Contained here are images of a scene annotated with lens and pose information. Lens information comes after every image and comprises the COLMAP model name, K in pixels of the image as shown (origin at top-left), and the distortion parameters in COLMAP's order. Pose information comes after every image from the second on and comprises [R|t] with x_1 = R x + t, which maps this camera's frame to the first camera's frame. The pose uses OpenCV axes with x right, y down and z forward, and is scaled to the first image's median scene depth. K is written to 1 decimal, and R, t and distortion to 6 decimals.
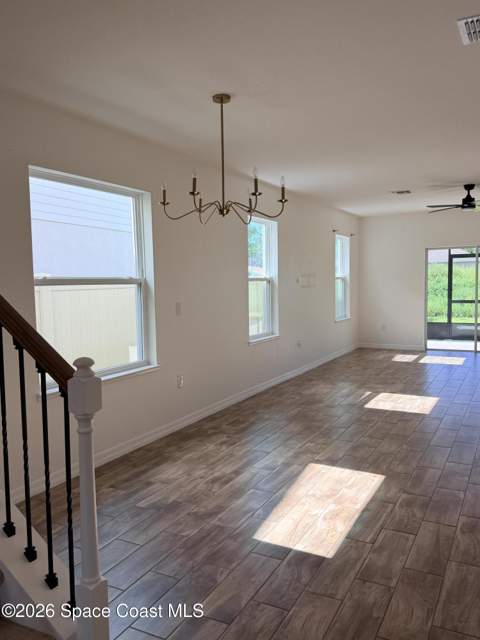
lens RADIAL K [[517.6, 0, 222.1], [0, 517.6, 329.6], [0, 0, 1]] dist [0.076902, -0.173695]
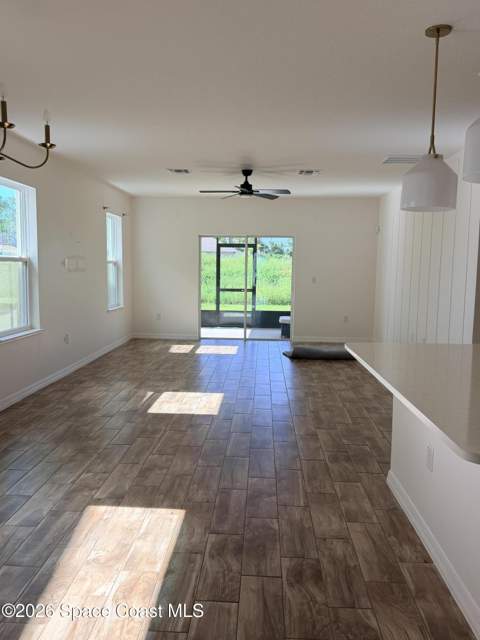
lens RADIAL K [[524.8, 0, 240.0], [0, 524.8, 320.0], [0, 0, 1]] dist [0.079308, -0.133786]
pose [[0.889613, -0.013930, 0.456502, 0.012990], [0.009320, 0.999880, 0.012349, -0.014683], [-0.456620, -0.006731, 0.889637, 0.158412]]
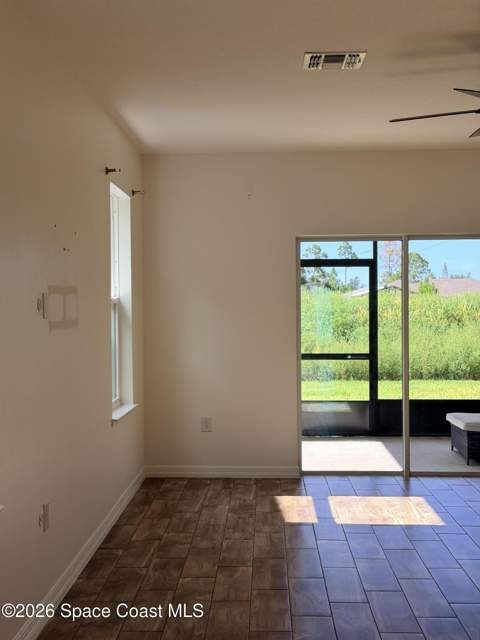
lens RADIAL K [[896.3, 0, 240.0], [0, 896.3, 320.0], [0, 0, 1]] dist [0.106457, -0.107220]
pose [[0.881505, 0.006995, 0.472123, 0.003004], [0.032177, 0.996676, -0.074843, -0.060381], [-0.471078, 0.081166, 0.878350, 0.676723]]
